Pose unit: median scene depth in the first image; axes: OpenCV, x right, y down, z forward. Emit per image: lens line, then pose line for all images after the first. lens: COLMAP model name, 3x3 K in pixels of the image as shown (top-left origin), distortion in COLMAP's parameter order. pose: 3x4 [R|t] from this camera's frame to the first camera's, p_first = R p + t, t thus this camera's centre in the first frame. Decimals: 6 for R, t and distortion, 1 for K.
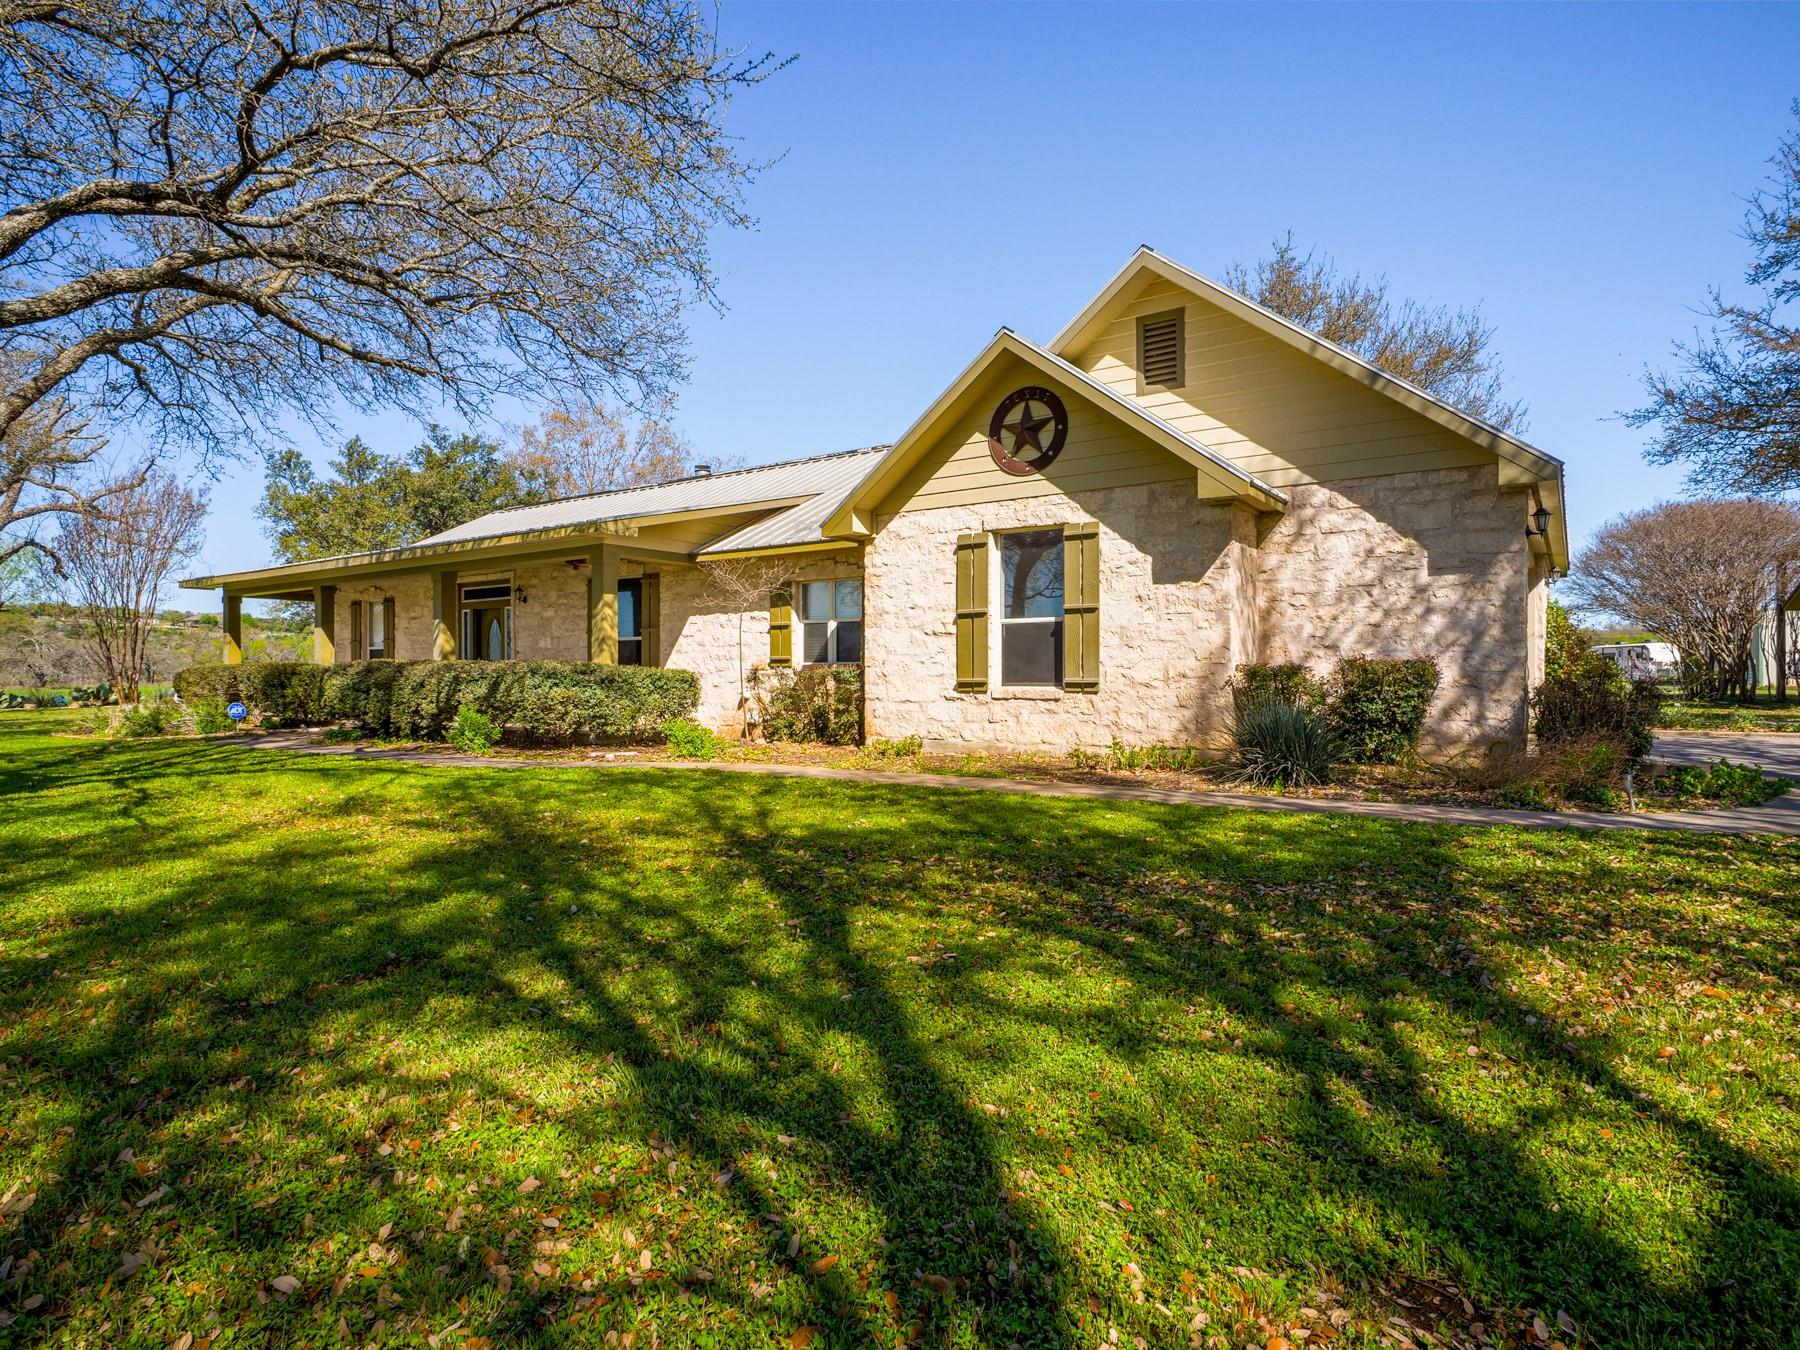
lens RADIAL K [[977.8, 0, 900.0], [0, 977.8, 675.0], [0, 0, 1]] dist [-0.014317, 0.001074]
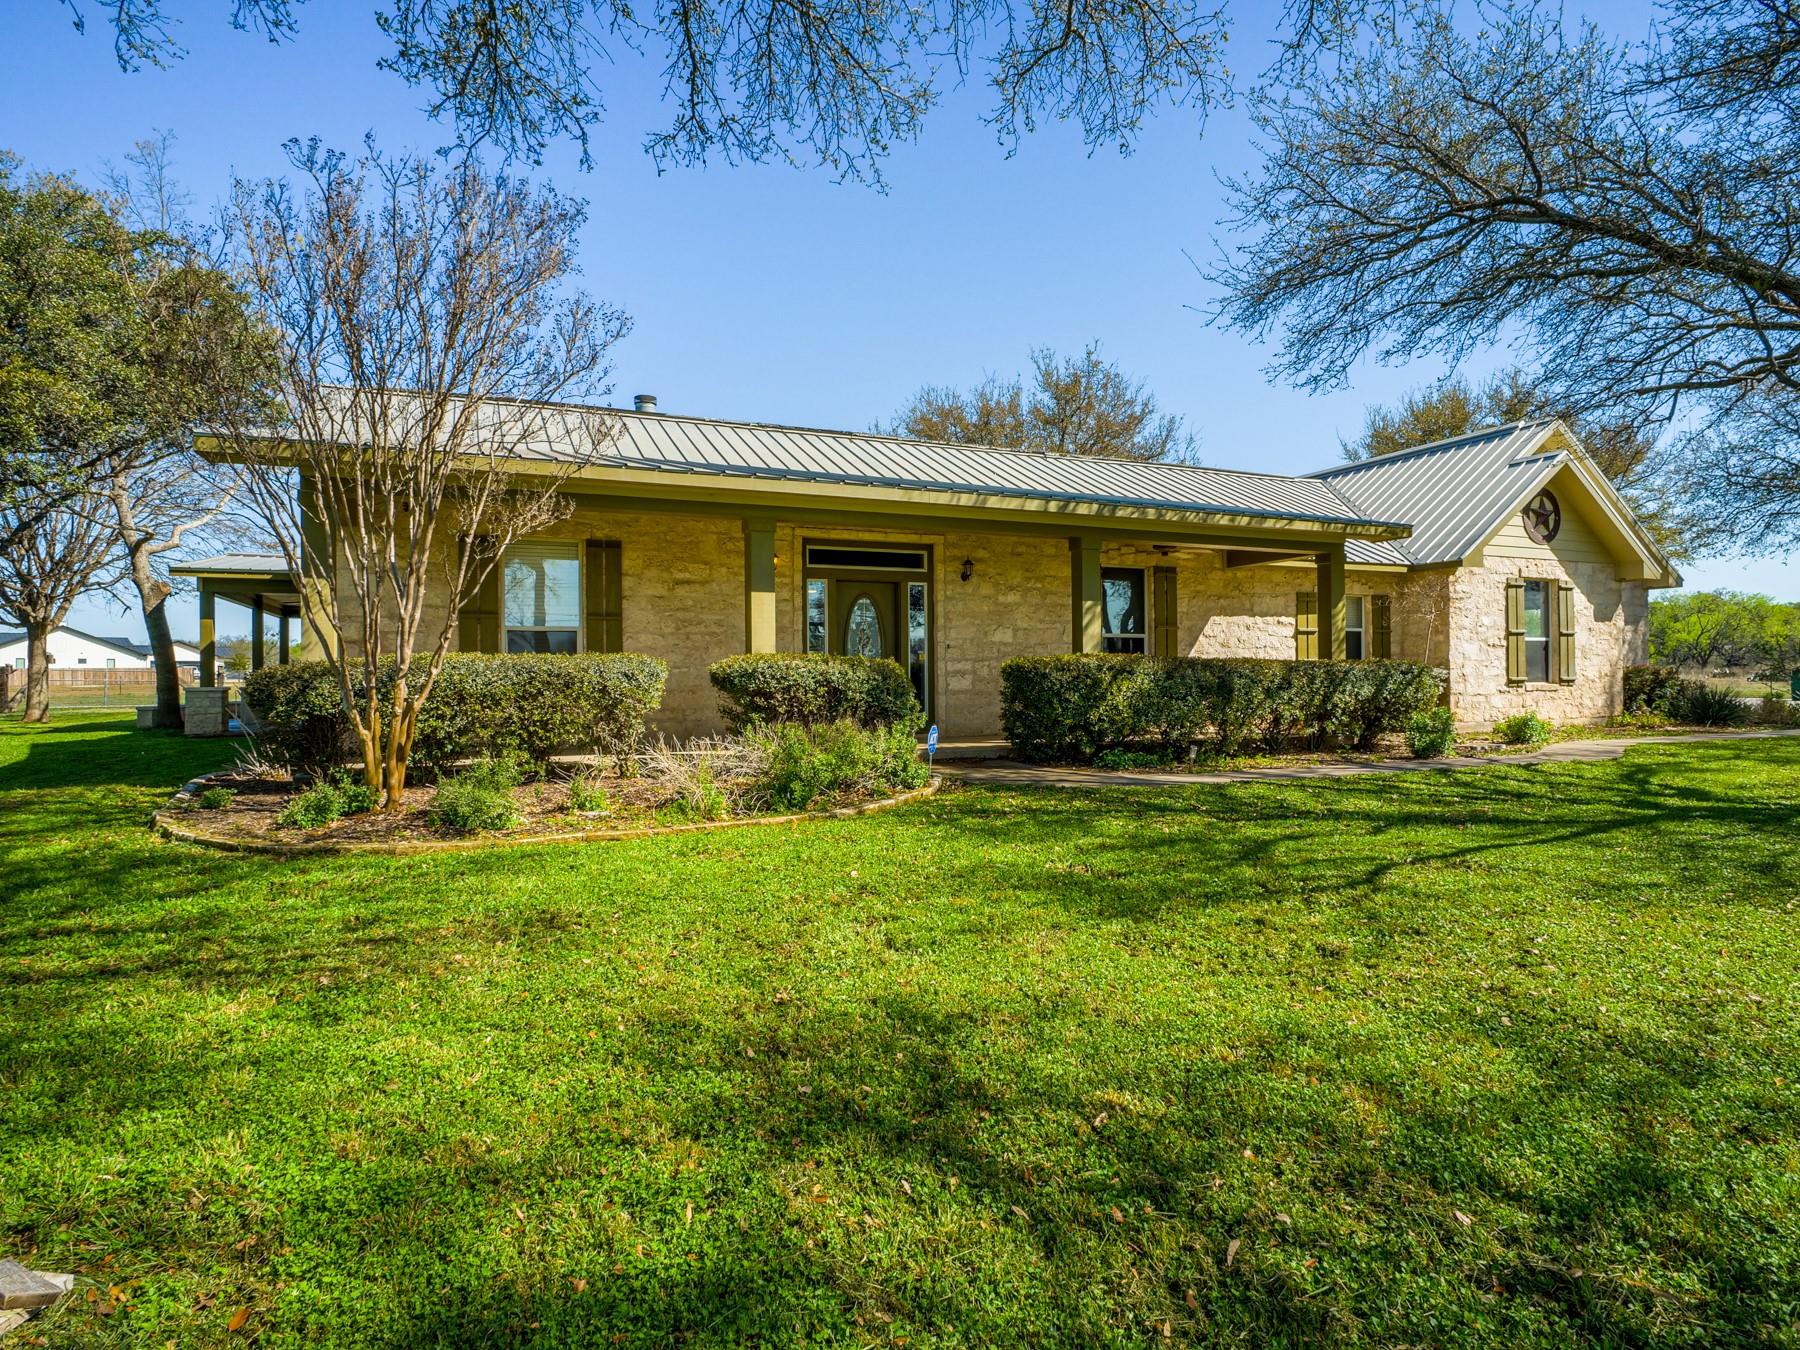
lens RADIAL K [[977.8, 0, 900.0], [0, 977.8, 675.0], [0, 0, 1]] dist [-0.014317, 0.001074]
pose [[0.512013, 0.000654, 0.858977, -1.628527], [0.005805, 0.999974, -0.004221, 0.000643], [-0.858958, 0.007147, 0.511996, 1.043933]]
